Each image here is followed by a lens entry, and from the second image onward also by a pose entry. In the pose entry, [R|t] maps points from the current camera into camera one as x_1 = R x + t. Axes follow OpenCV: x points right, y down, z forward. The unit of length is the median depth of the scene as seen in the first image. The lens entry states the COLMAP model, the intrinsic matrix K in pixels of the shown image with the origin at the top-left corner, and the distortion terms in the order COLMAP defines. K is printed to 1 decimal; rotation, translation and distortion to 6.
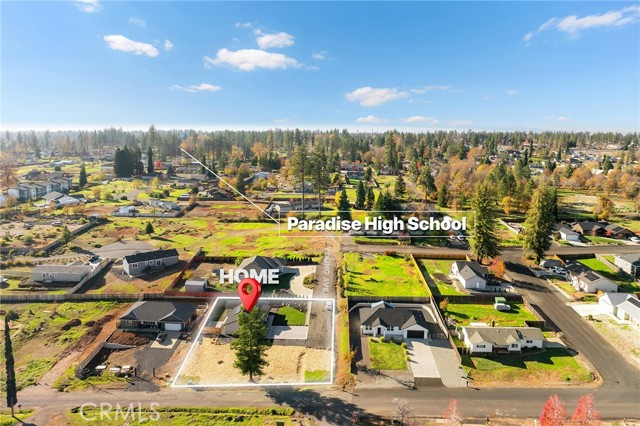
lens RADIAL K [[450.4, 0, 320.0], [0, 450.4, 213.0], [0, 0, 1]] dist [-0.033953, -0.002055]
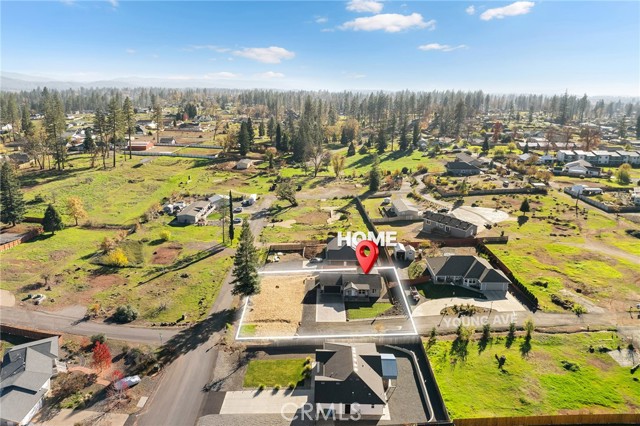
lens RADIAL K [[428.2, 0, 320.0], [0, 428.2, 213.0], [0, 0, 1]] dist [-0.001757, -0.000315]
pose [[0.039337, 0.282616, -0.958426, 0.658309], [-0.204469, 0.941149, 0.269129, -0.150602], [0.978082, 0.185381, 0.094808, 0.758908]]
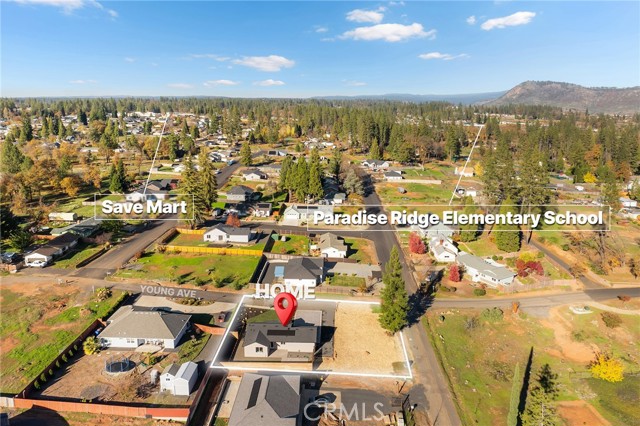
lens RADIAL K [[450.4, 0, 320.0], [0, 450.4, 213.0], [0, 0, 1]] dist [-0.033953, -0.002055]
pose [[-0.023900, -0.258048, 0.965837, -0.876365], [0.187279, 0.947853, 0.257877, -0.192629], [-0.982016, 0.187044, 0.025674, 0.801875]]
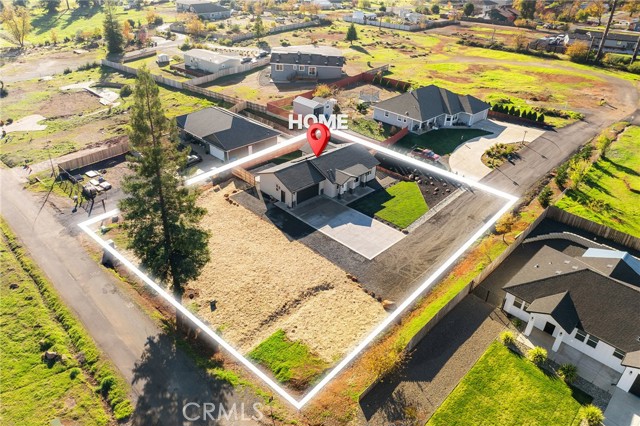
lens RADIAL K [[437.1, 0, 308.7], [0, 437.1, 213.2], [0, 0, 1]] dist [-0.031301, -0.001308]
pose [[0.727845, 0.359021, -0.584248, 0.138241], [-0.154155, 0.915851, 0.370748, 0.076890], [0.668190, -0.179782, 0.721942, 0.567159]]
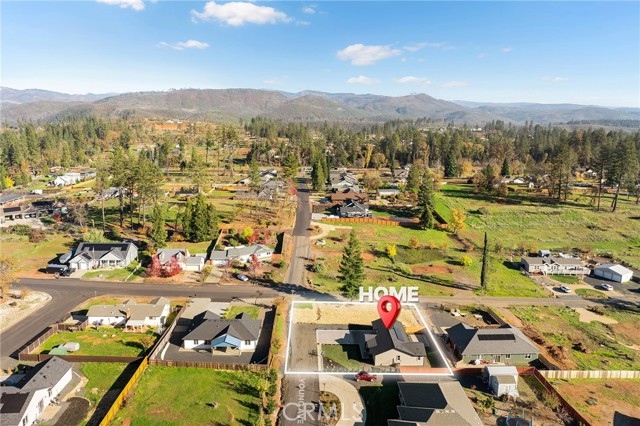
lens RADIAL K [[450.4, 0, 320.0], [0, 450.4, 213.0], [0, 0, 1]] dist [-0.033953, -0.002055]
pose [[-0.996916, -0.013553, -0.077300, 0.037447], [-0.043748, 0.913707, 0.404013, -0.315652], [0.065154, 0.406148, -0.911482, 1.561116]]
